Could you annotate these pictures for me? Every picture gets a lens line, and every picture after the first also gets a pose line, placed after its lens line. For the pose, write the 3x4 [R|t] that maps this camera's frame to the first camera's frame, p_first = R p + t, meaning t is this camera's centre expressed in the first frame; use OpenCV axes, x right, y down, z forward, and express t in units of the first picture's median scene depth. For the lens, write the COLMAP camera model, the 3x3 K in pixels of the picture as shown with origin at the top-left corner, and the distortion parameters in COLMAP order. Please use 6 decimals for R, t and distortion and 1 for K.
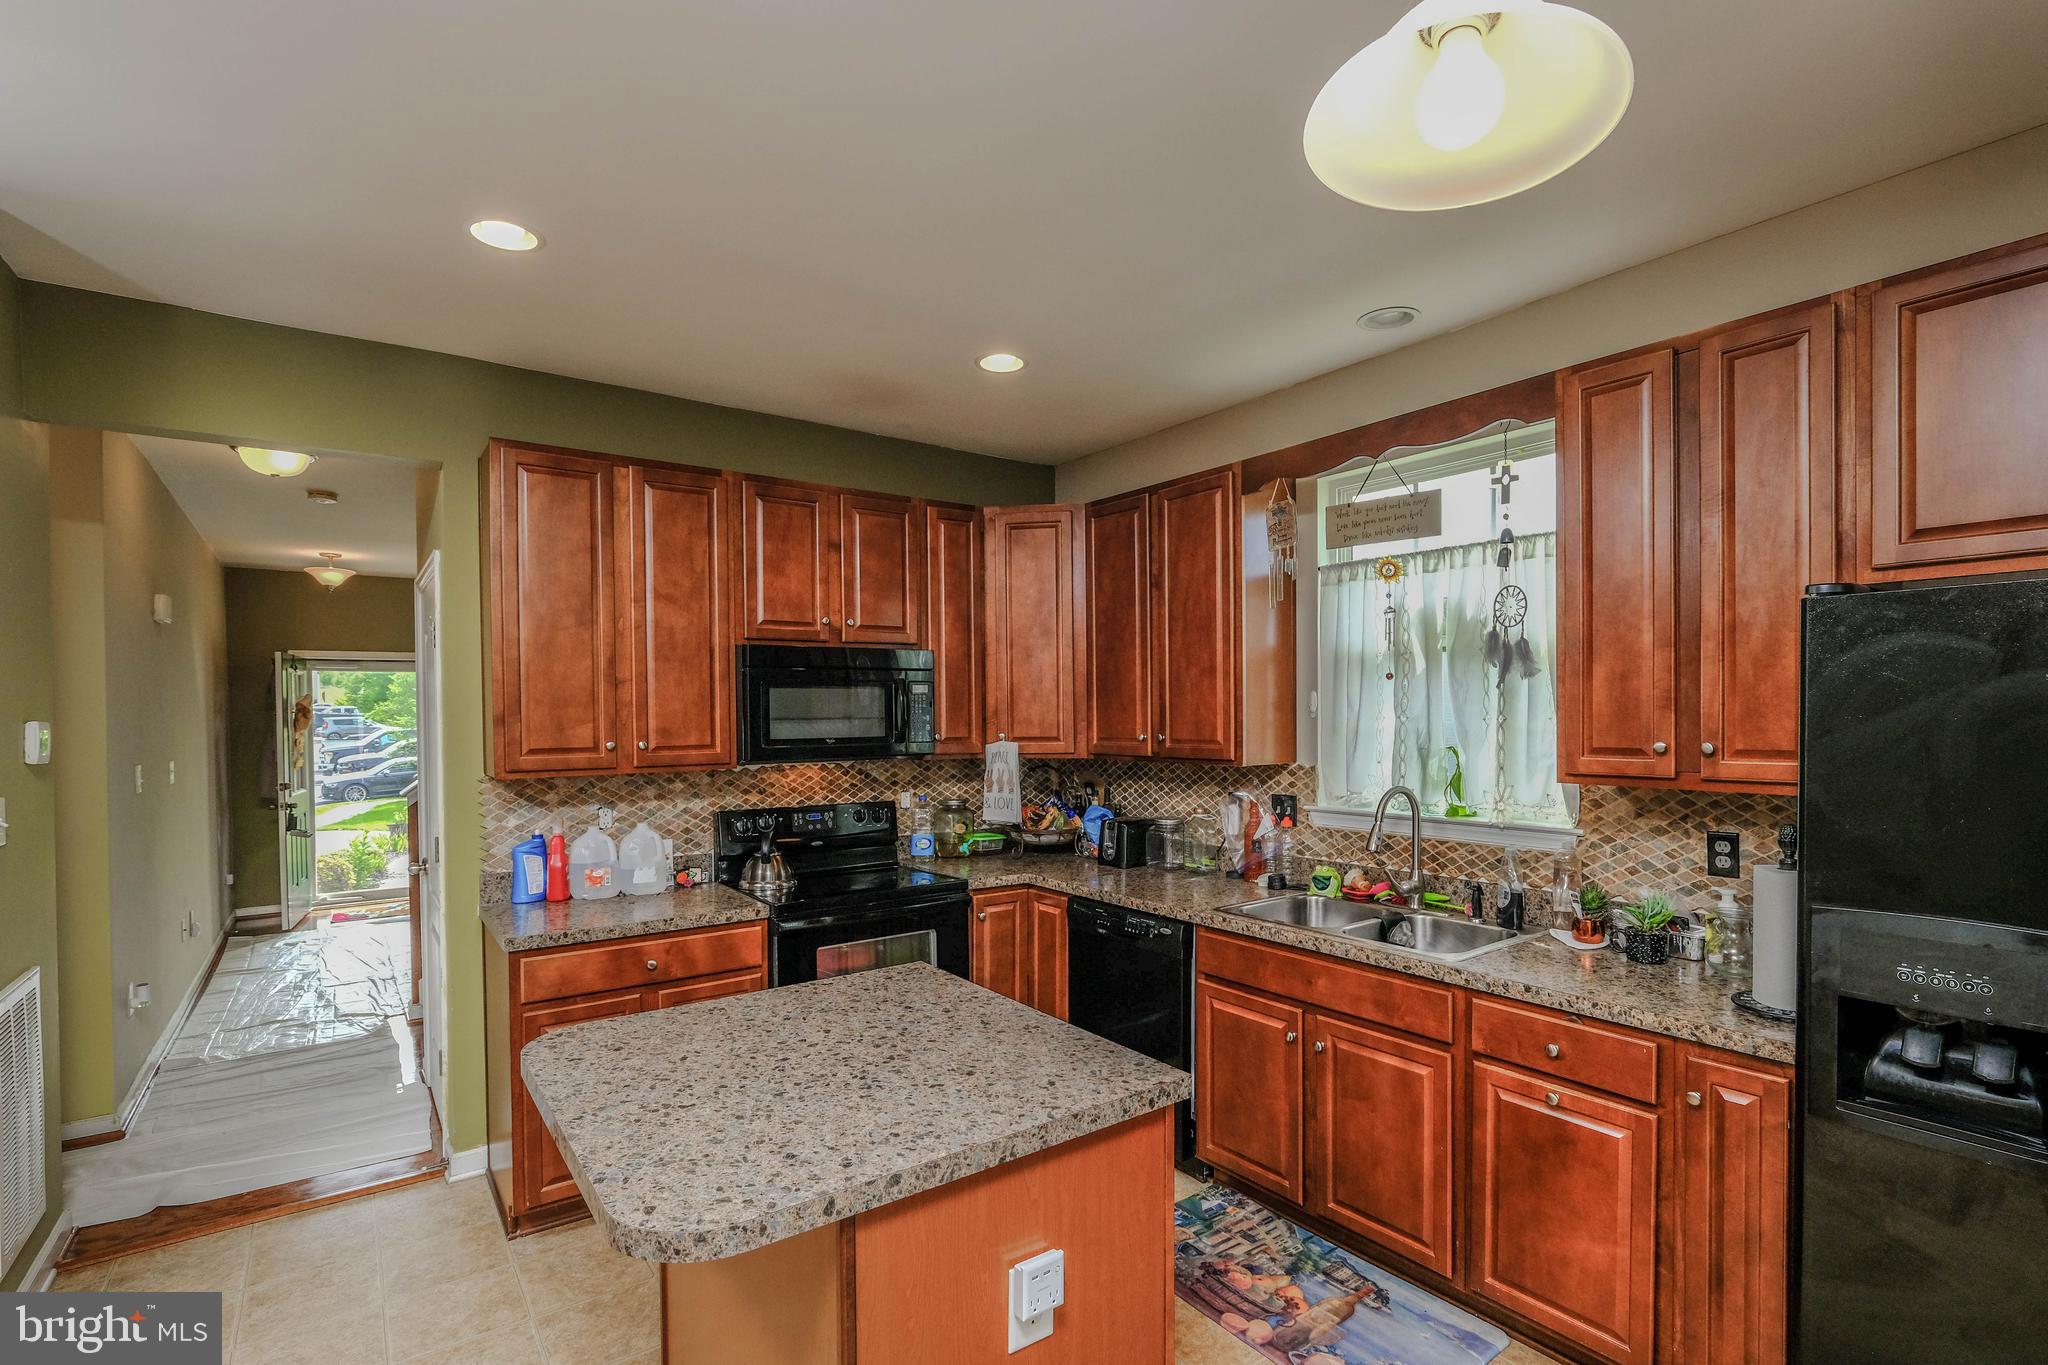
lens RADIAL K [[946.9, 0, 1019.7], [0, 946.9, 697.3], [0, 0, 1]] dist [0.003033, -0.000279]
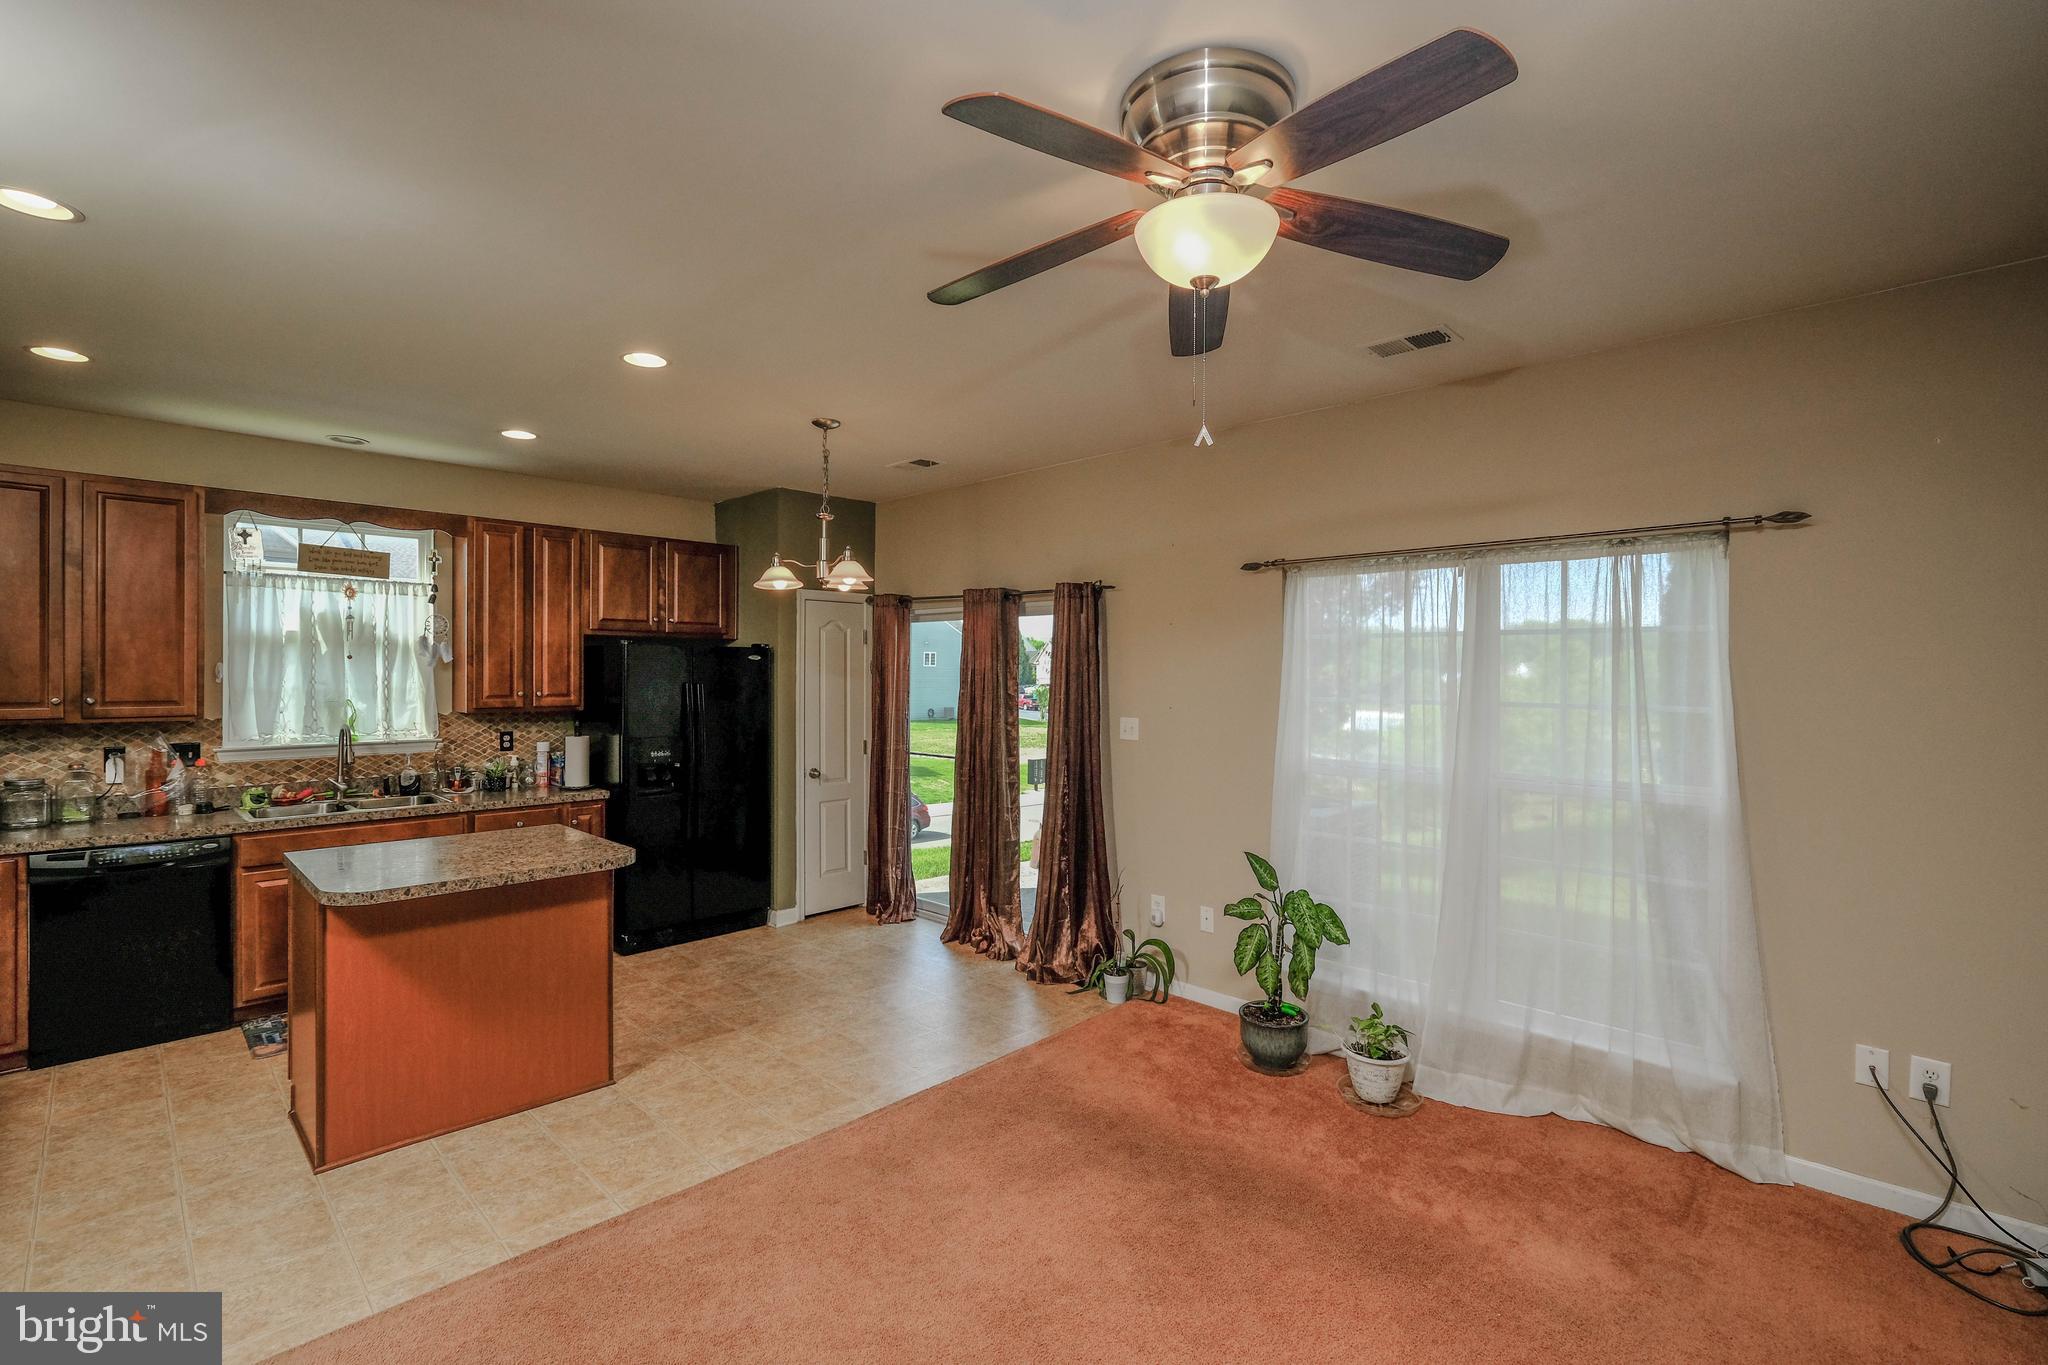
lens RADIAL K [[946.9, 0, 1022.0], [0, 946.9, 679.2], [0, 0, 1]] dist [0.003033, -0.000279]
pose [[-0.152962, -0.001508, 0.988231, -1.515483], [-0.019150, 0.999816, -0.001439, -0.003784], [-0.988047, -0.019145, -0.152963, 0.108481]]
